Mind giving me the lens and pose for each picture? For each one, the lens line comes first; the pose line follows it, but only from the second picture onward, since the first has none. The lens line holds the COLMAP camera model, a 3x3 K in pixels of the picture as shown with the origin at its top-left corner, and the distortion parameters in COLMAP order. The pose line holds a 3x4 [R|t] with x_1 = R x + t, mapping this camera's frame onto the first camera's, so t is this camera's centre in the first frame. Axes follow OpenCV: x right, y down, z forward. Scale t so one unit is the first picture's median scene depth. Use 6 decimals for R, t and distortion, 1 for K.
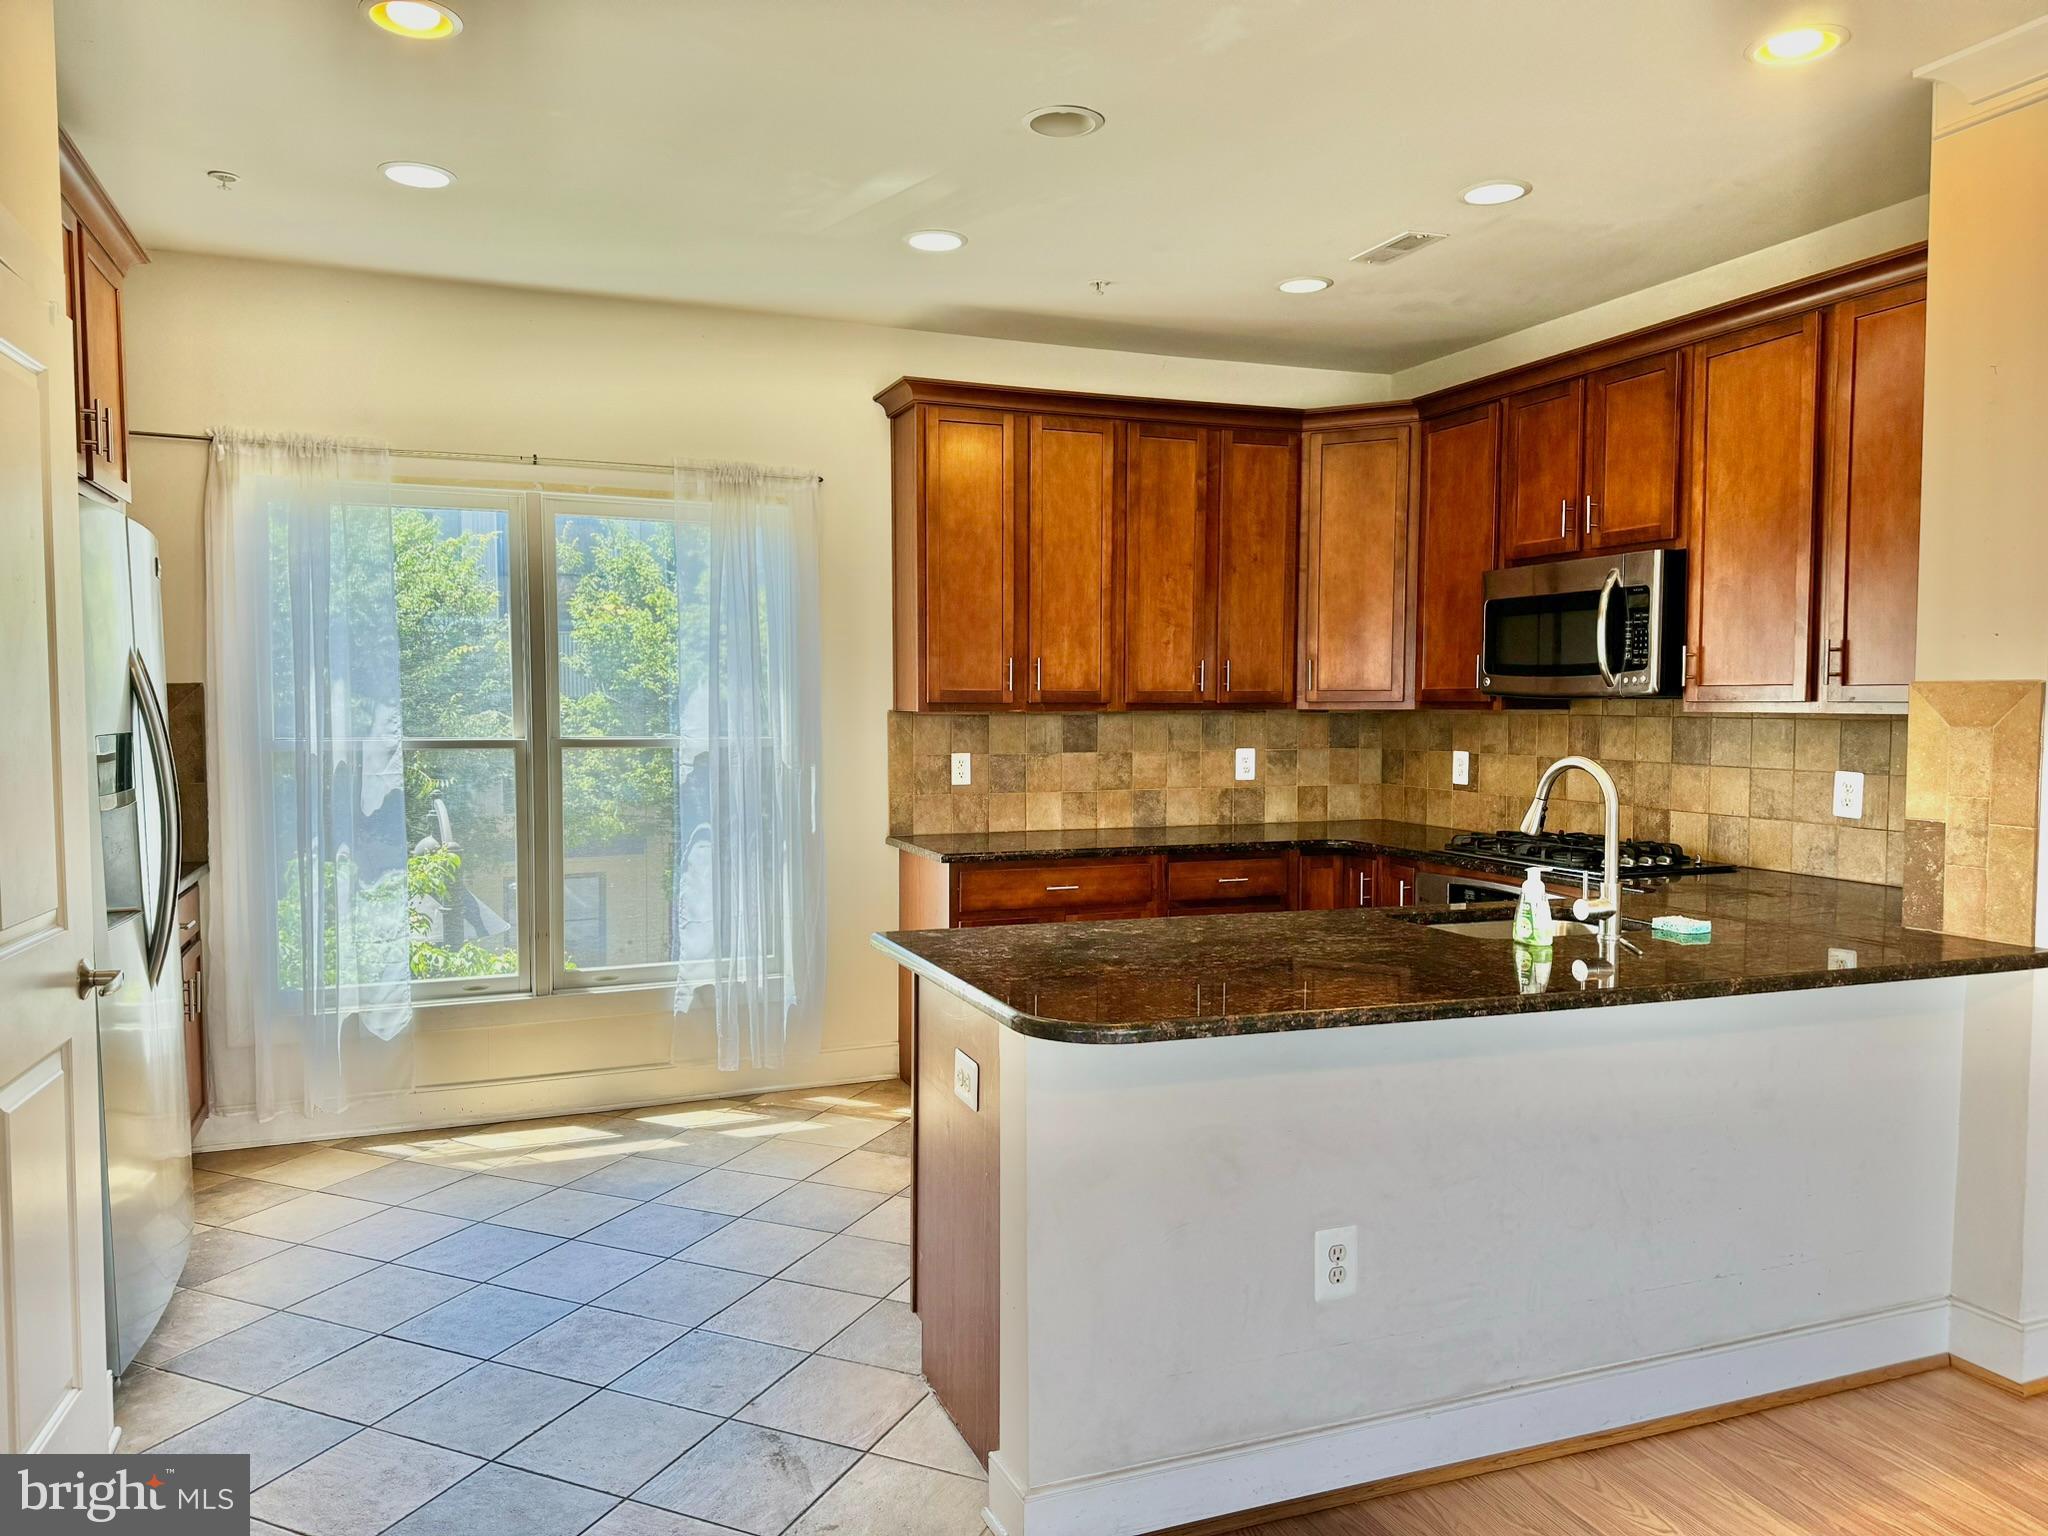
lens RADIAL K [[1450.6, 0, 1024.5], [0, 1450.6, 772.2], [0, 0, 1]] dist [-0.032607, -0.001438]
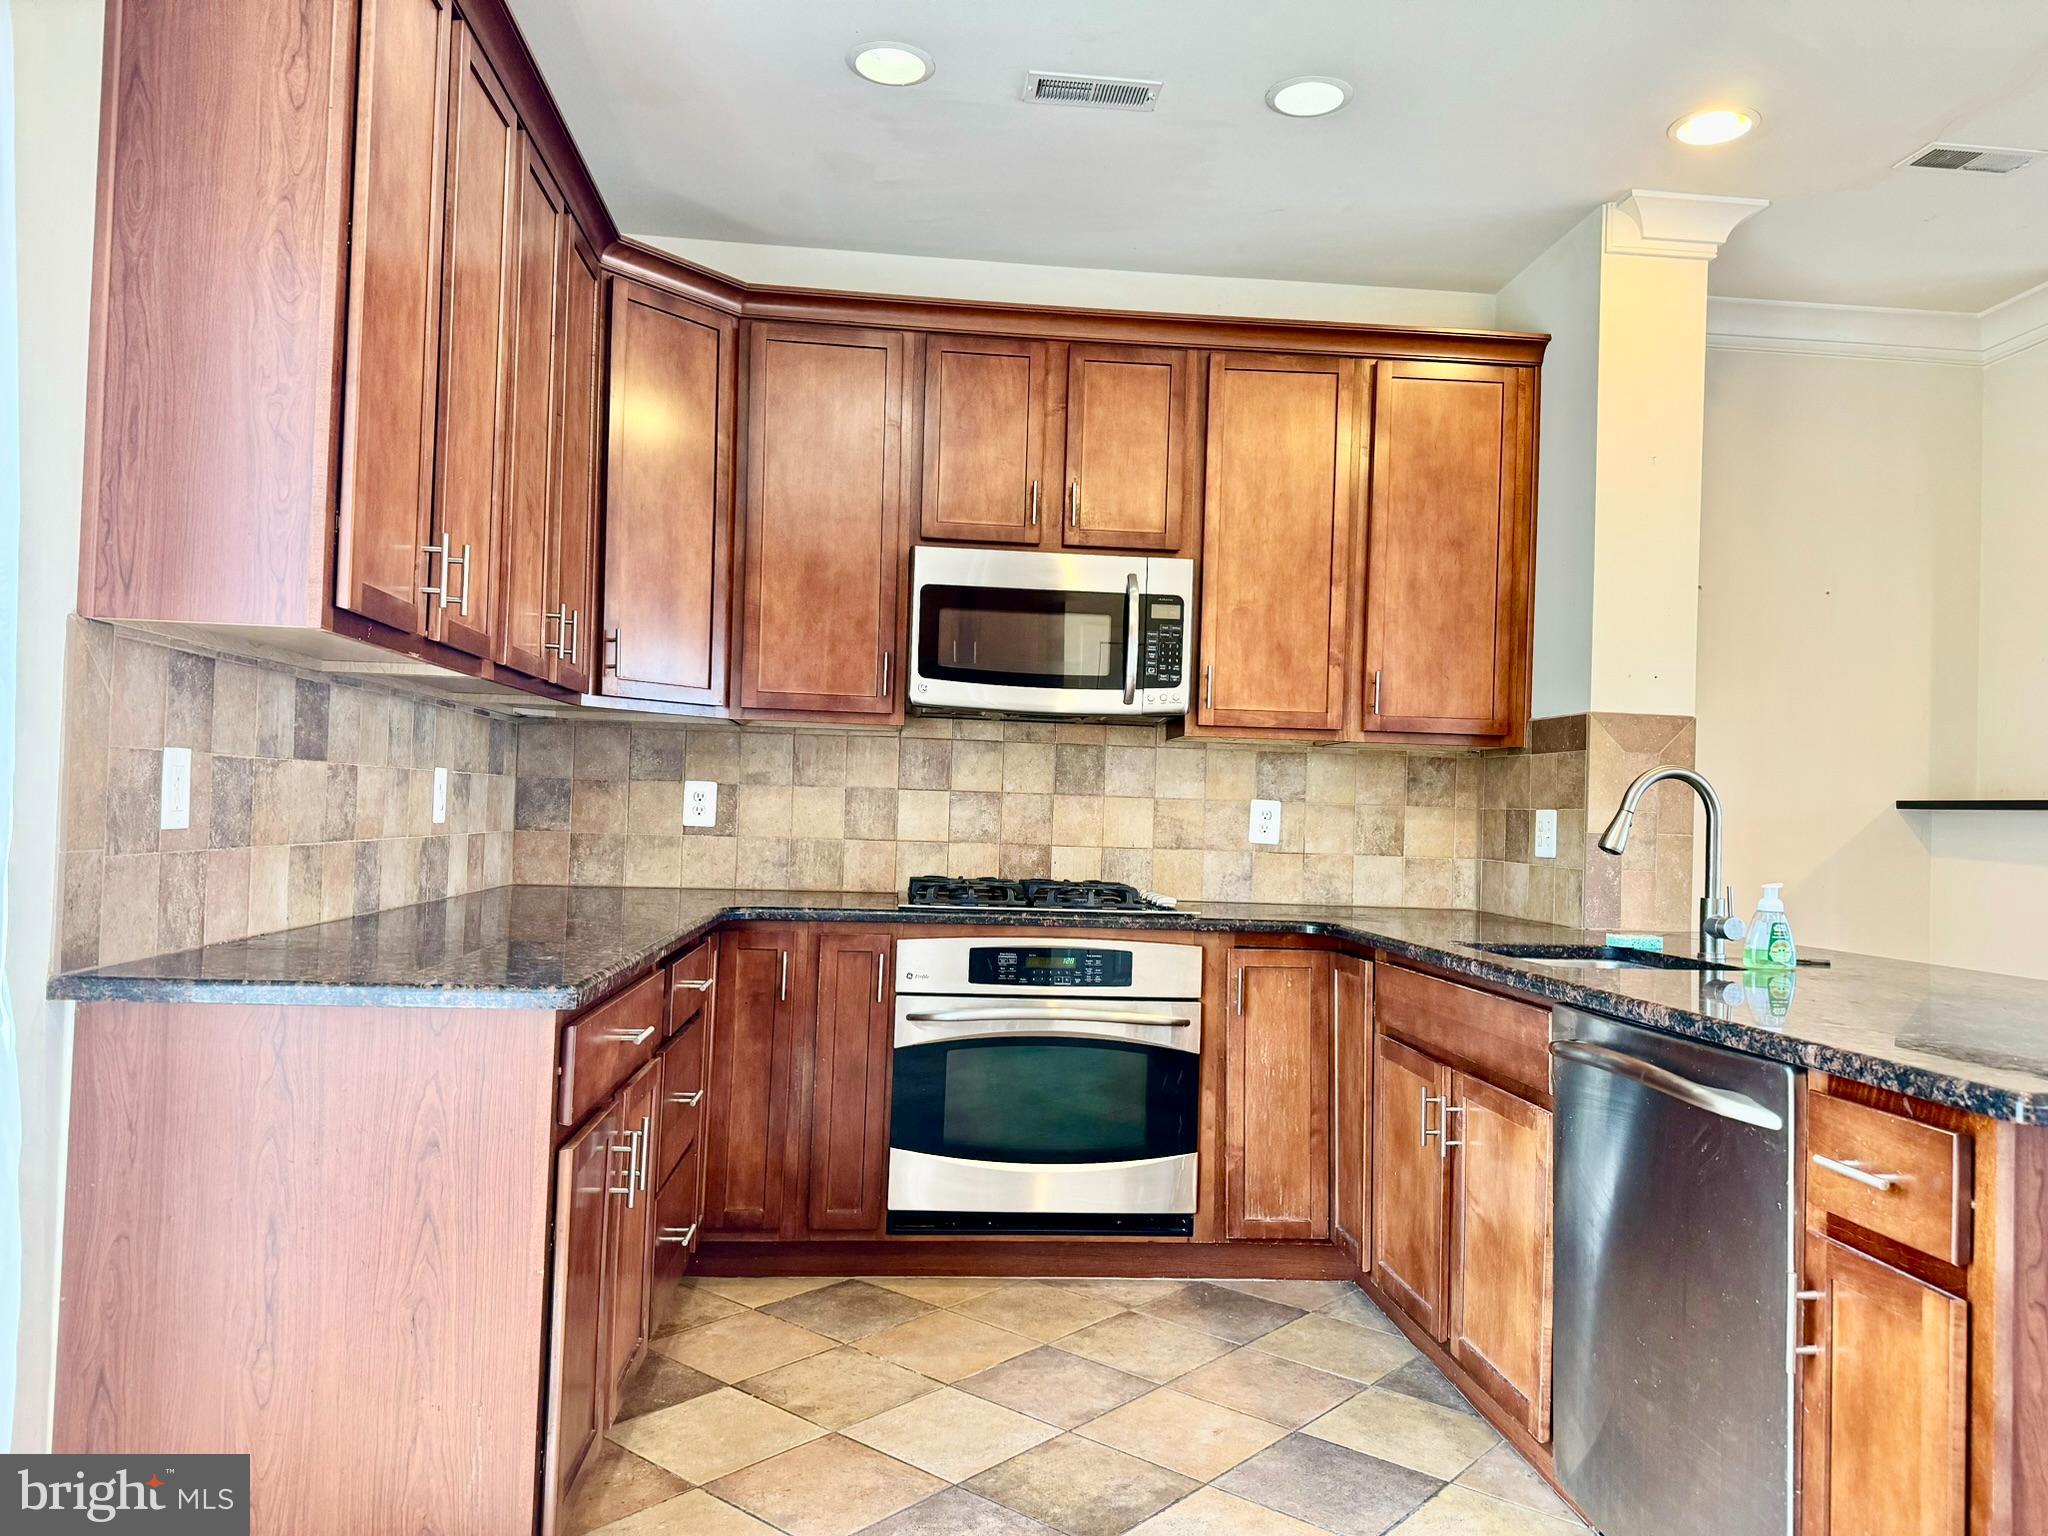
lens RADIAL K [[1421.1, 0, 1027.8], [0, 1421.1, 776.0], [0, 0, 1]] dist [0.136234, -0.000351]
pose [[0.270555, 0.031224, 0.962198, -0.414145], [0.018355, 0.999125, -0.037583, 0.015570], [-0.962530, 0.027830, 0.269745, 0.754075]]
